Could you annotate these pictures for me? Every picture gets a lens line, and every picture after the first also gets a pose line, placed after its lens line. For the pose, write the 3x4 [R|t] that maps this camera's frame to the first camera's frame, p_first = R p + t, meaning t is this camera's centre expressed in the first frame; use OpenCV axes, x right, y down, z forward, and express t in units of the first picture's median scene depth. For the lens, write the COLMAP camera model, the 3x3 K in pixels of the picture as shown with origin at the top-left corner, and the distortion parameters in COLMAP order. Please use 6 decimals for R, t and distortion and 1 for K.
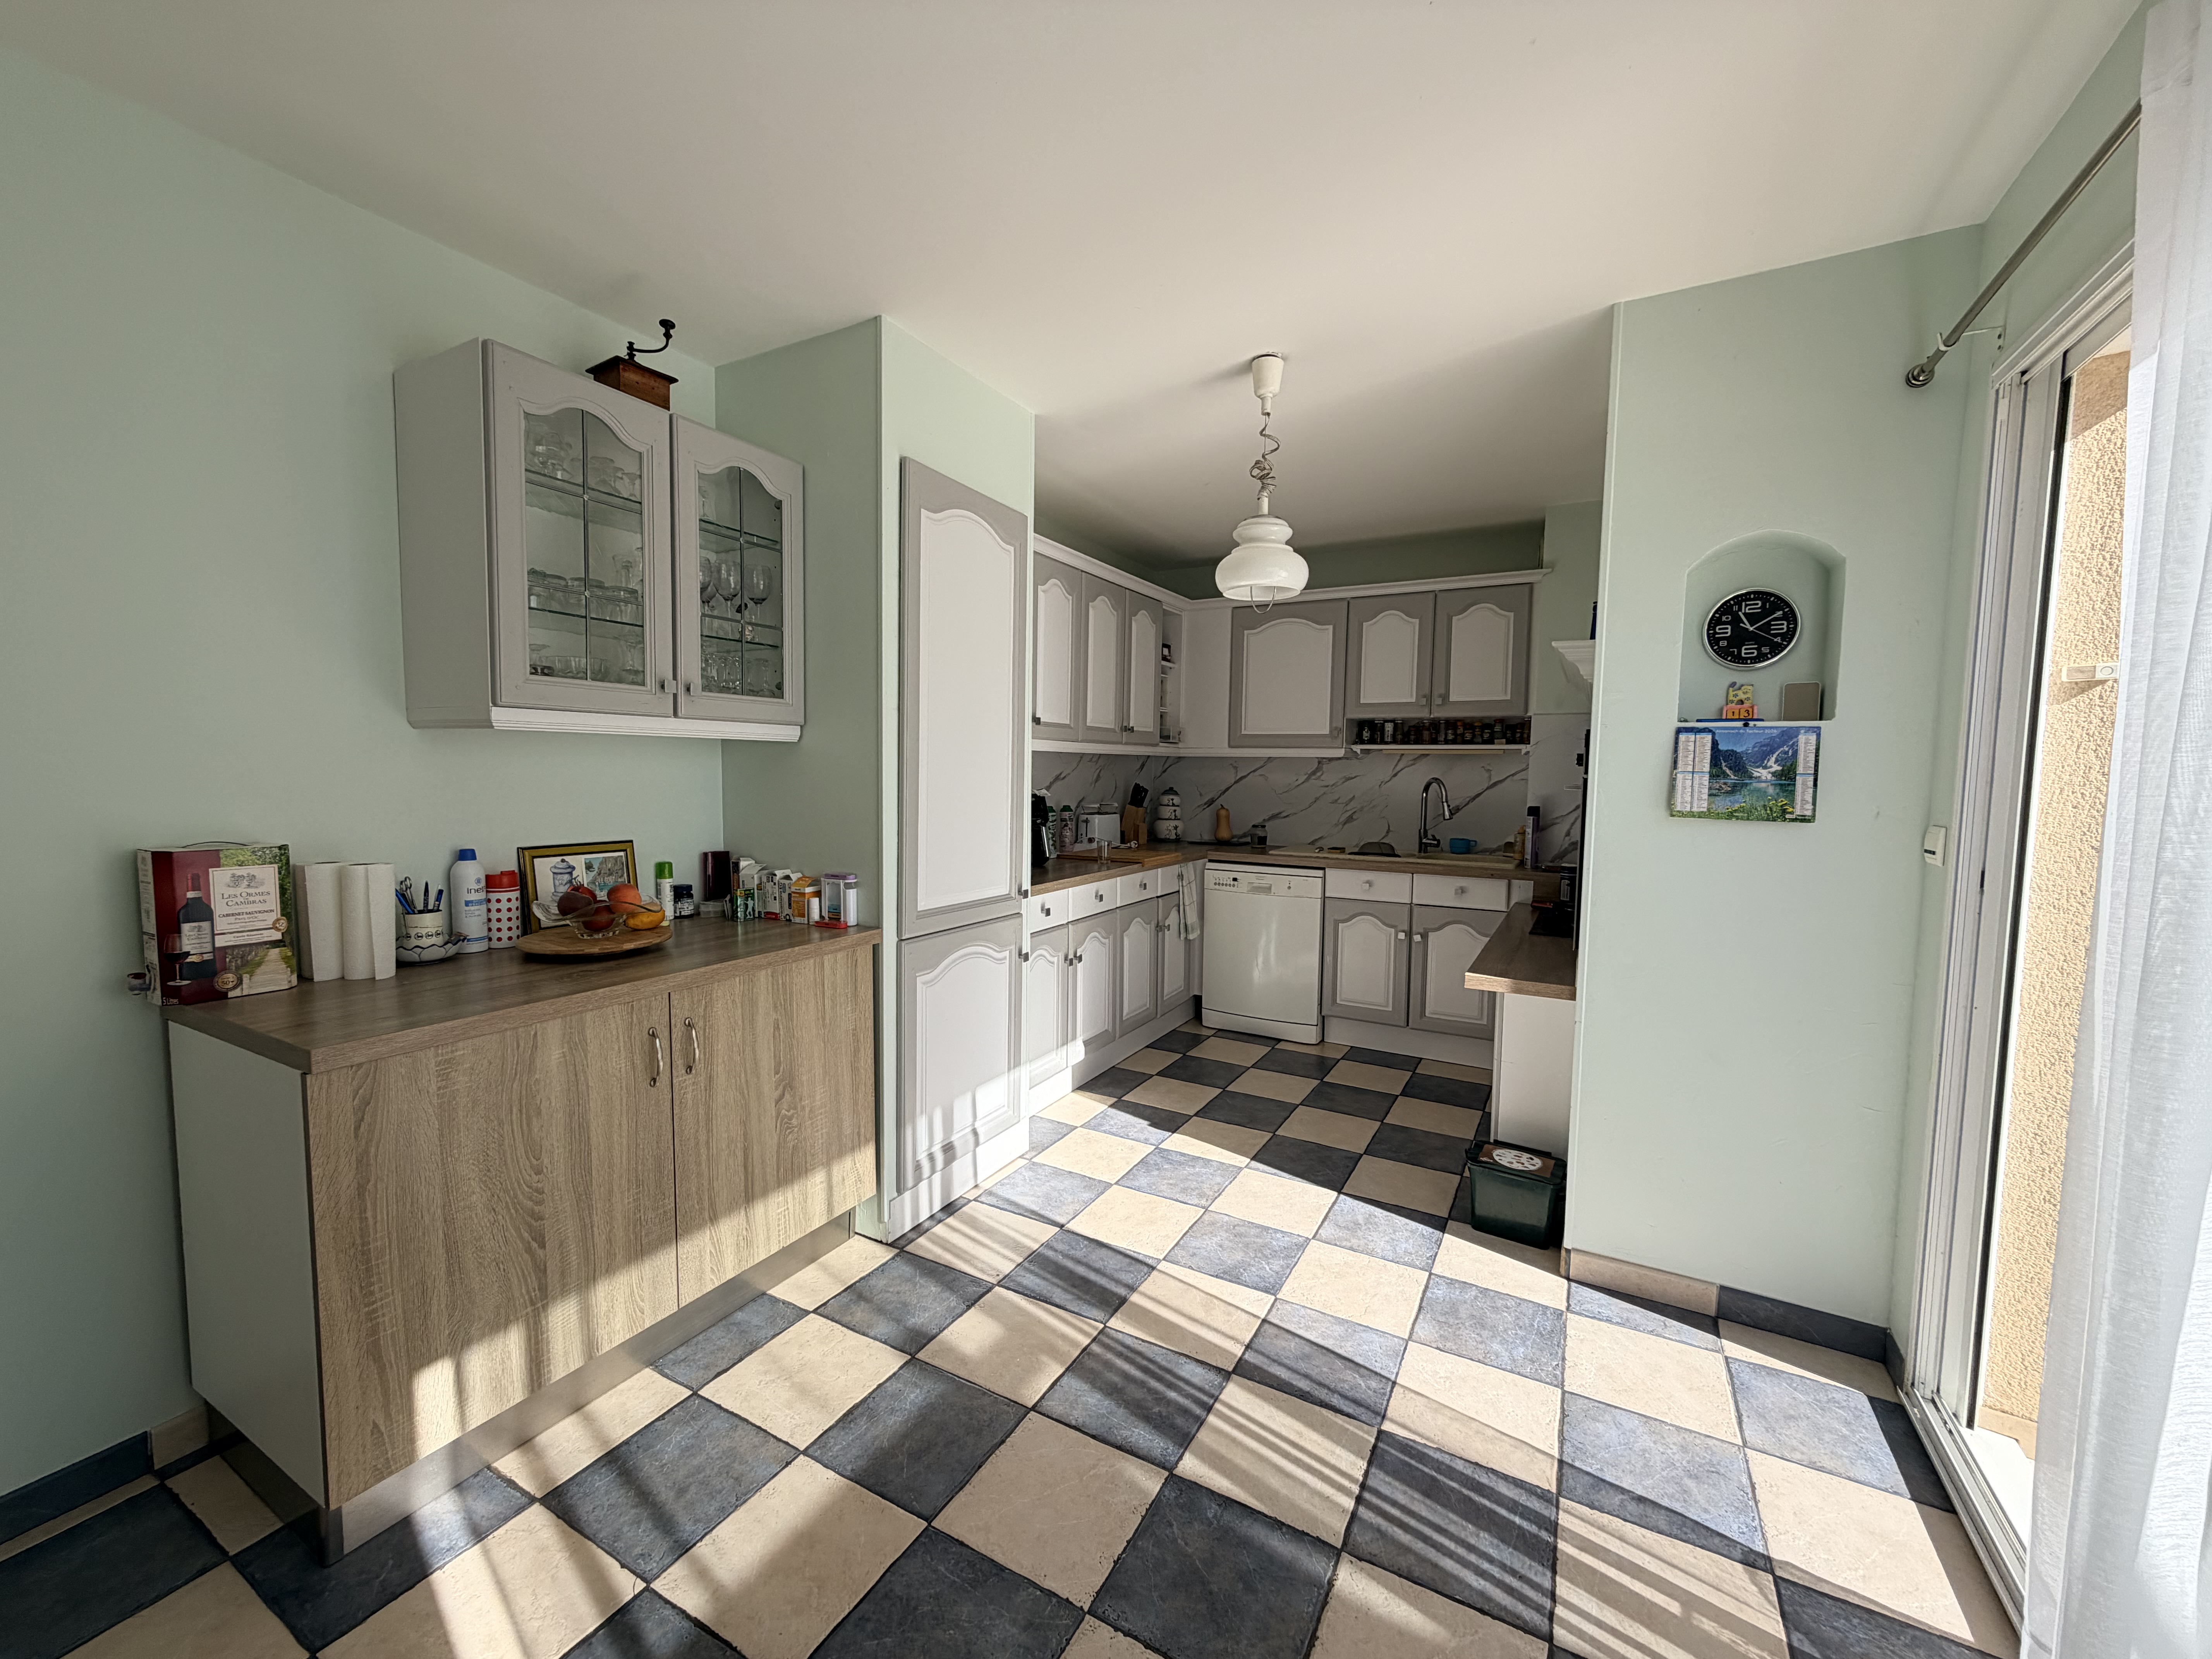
lens RADIAL K [[881.2, 0, 1104.5], [0, 881.2, 829.8], [0, 0, 1]] dist [0.002391, -0.001309]
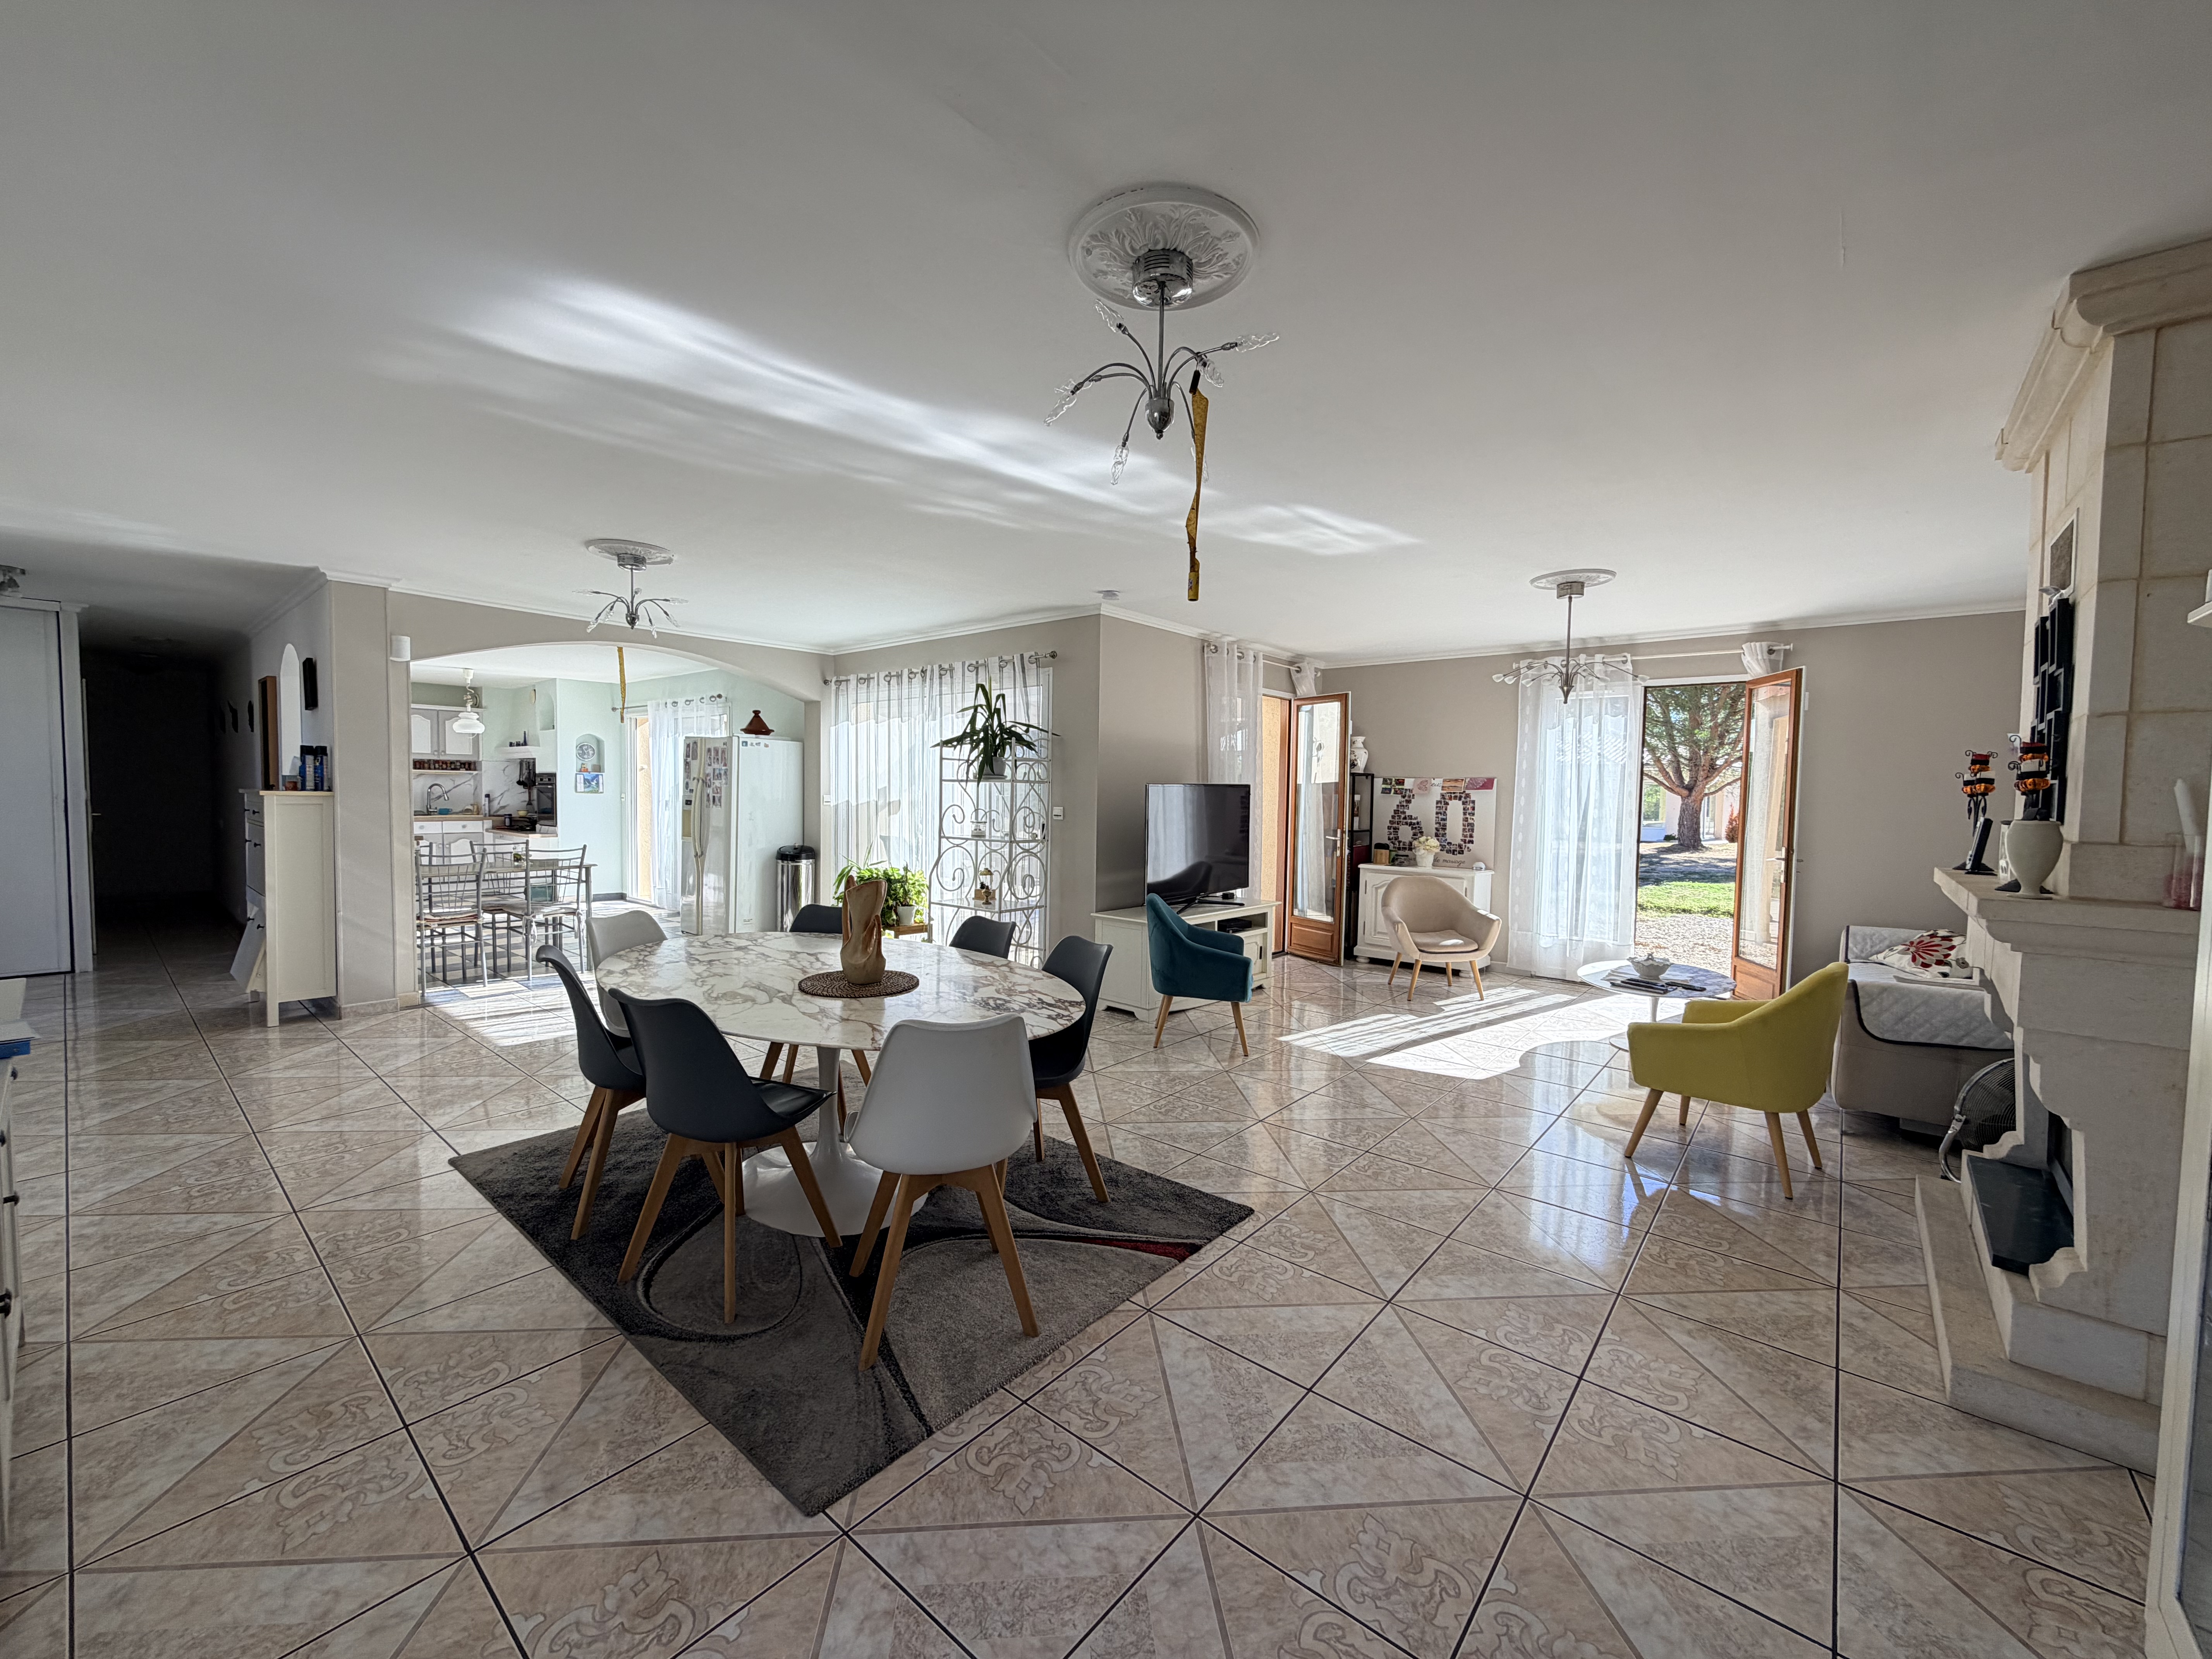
lens RADIAL K [[881.2, 0, 1112.0], [0, 881.2, 832.9], [0, 0, 1]] dist [0.002391, -0.001309]
pose [[0.183445, -0.053412, 0.981578, -1.741489], [0.055760, 0.997481, 0.043857, 0.077157], [-0.981447, 0.046688, 0.185961, -1.330746]]
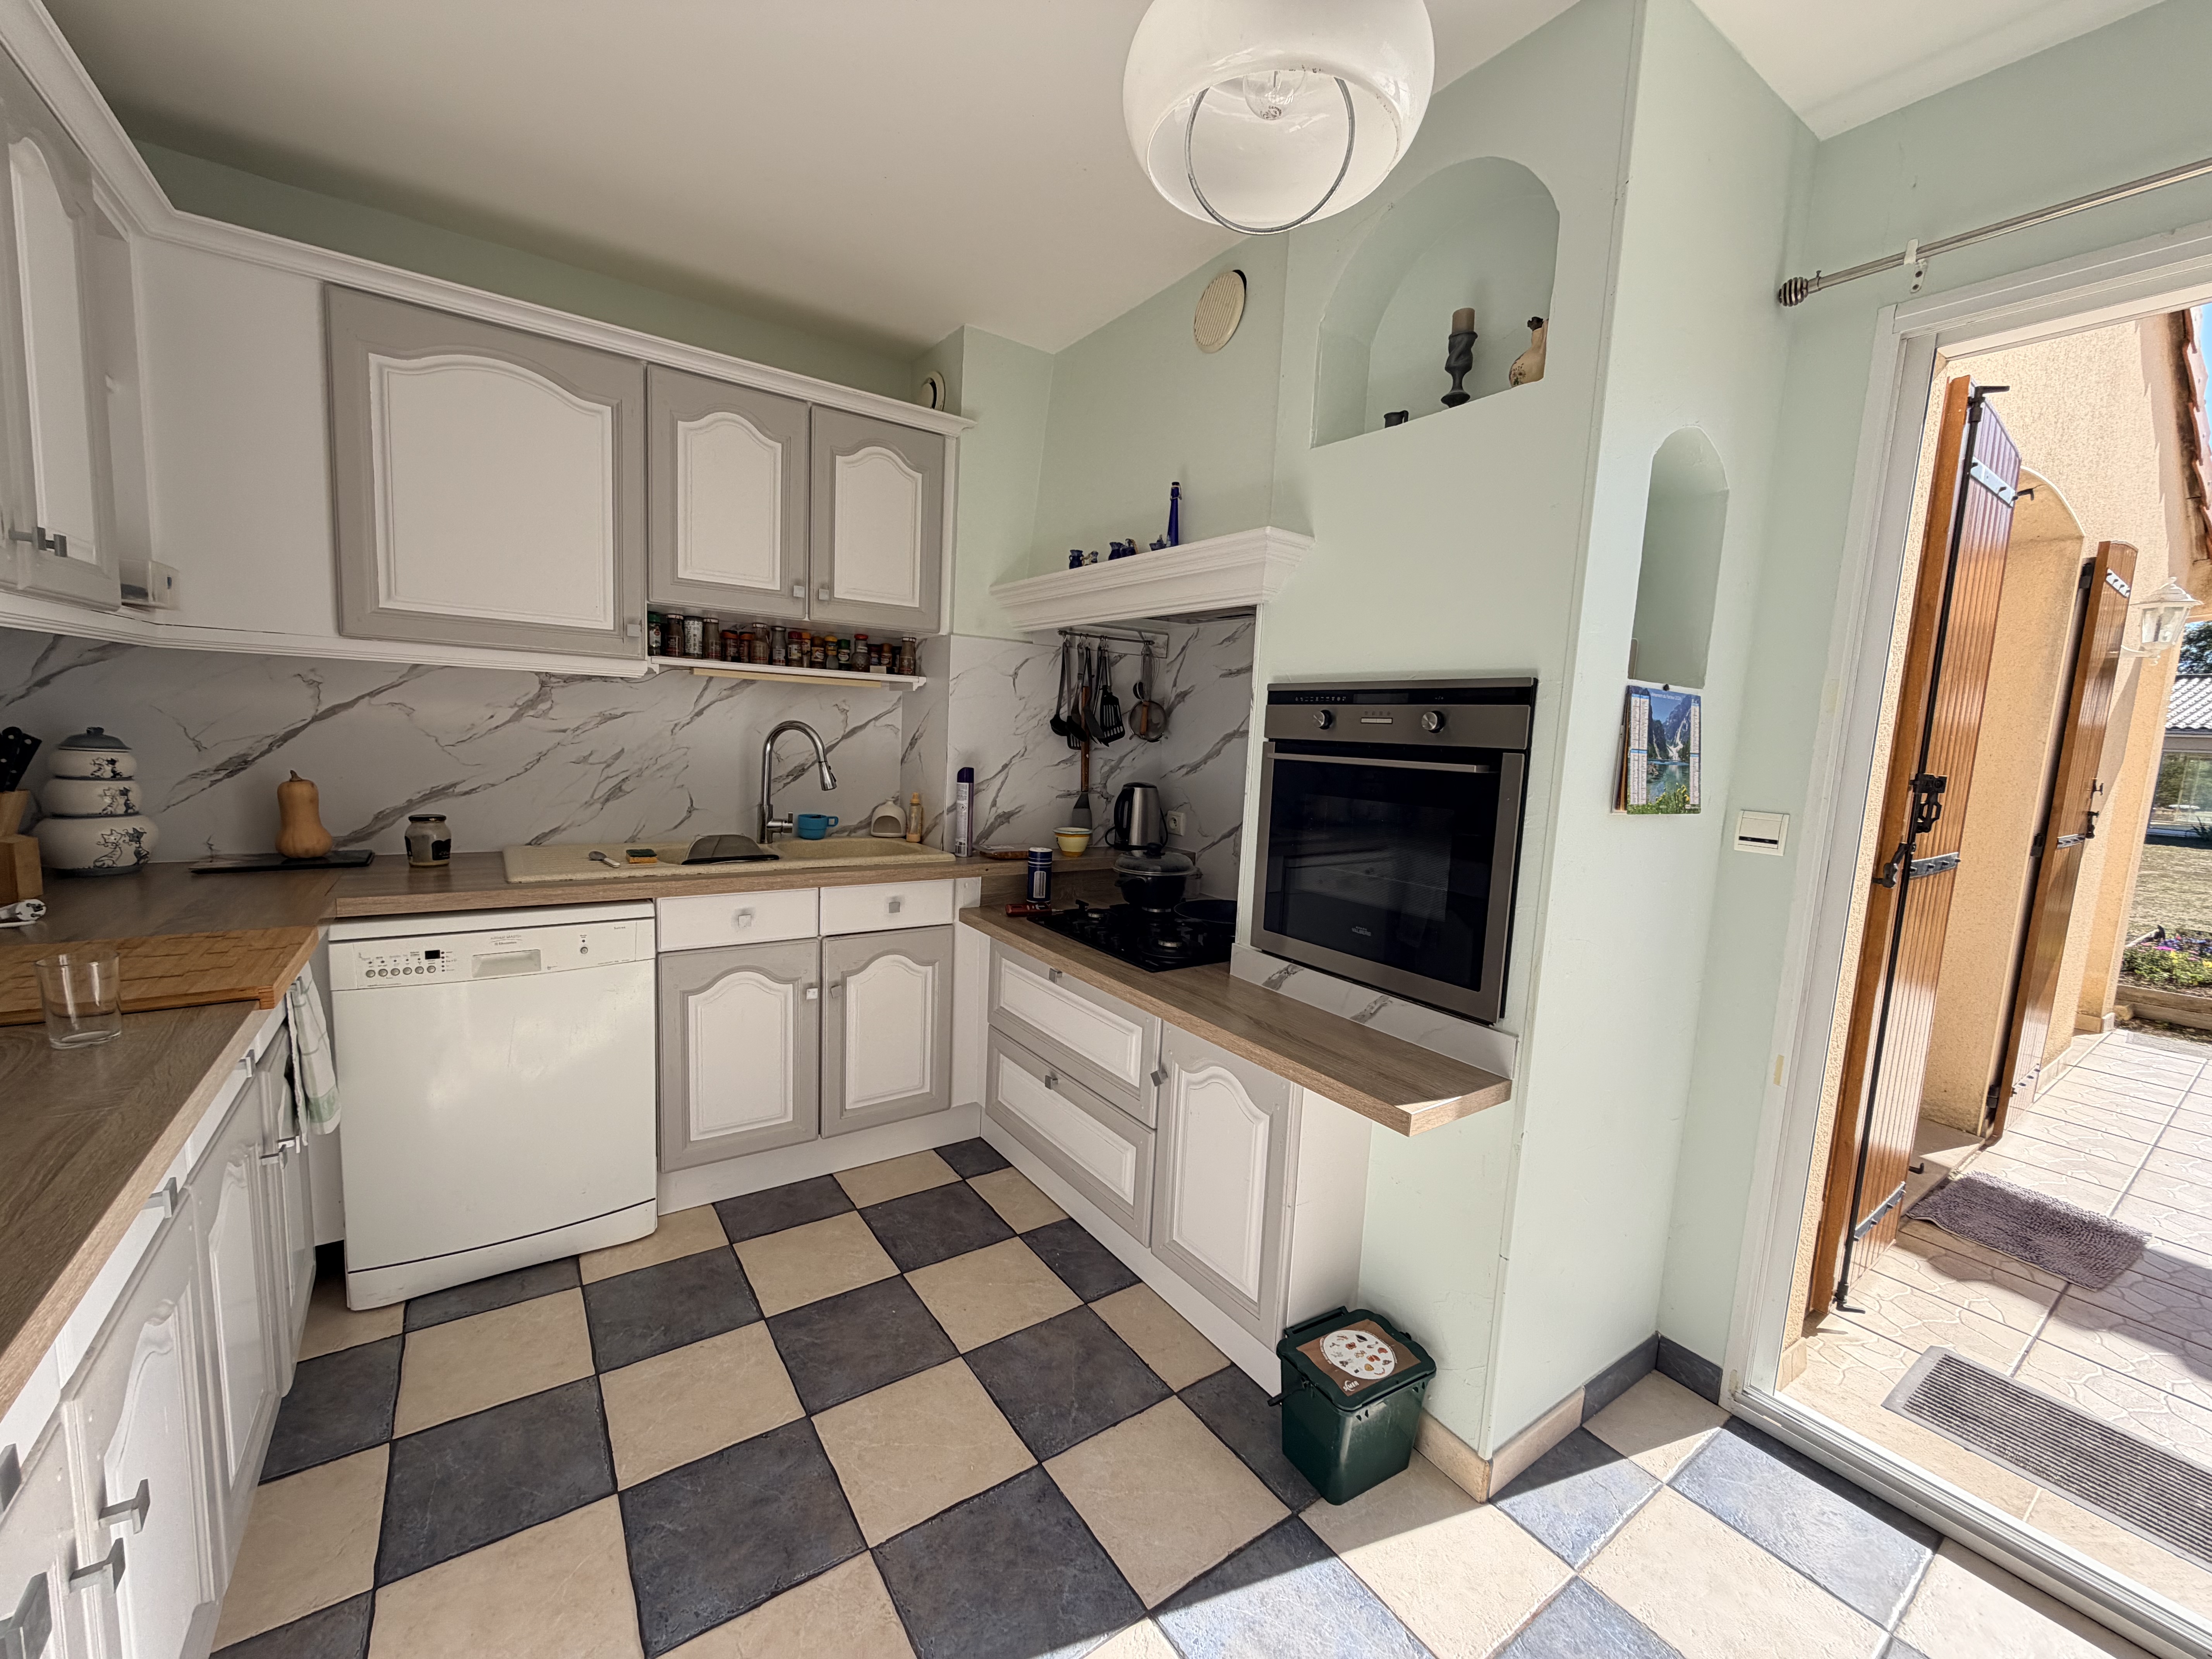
lens RADIAL K [[881.2, 0, 1108.8], [0, 881.2, 832.9], [0, 0, 1]] dist [0.002391, -0.001309]
pose [[0.440166, -0.100042, 0.892326, -0.085630], [0.019478, 0.994604, 0.101901, -0.040618], [-0.897705, -0.027473, 0.439739, 0.543214]]
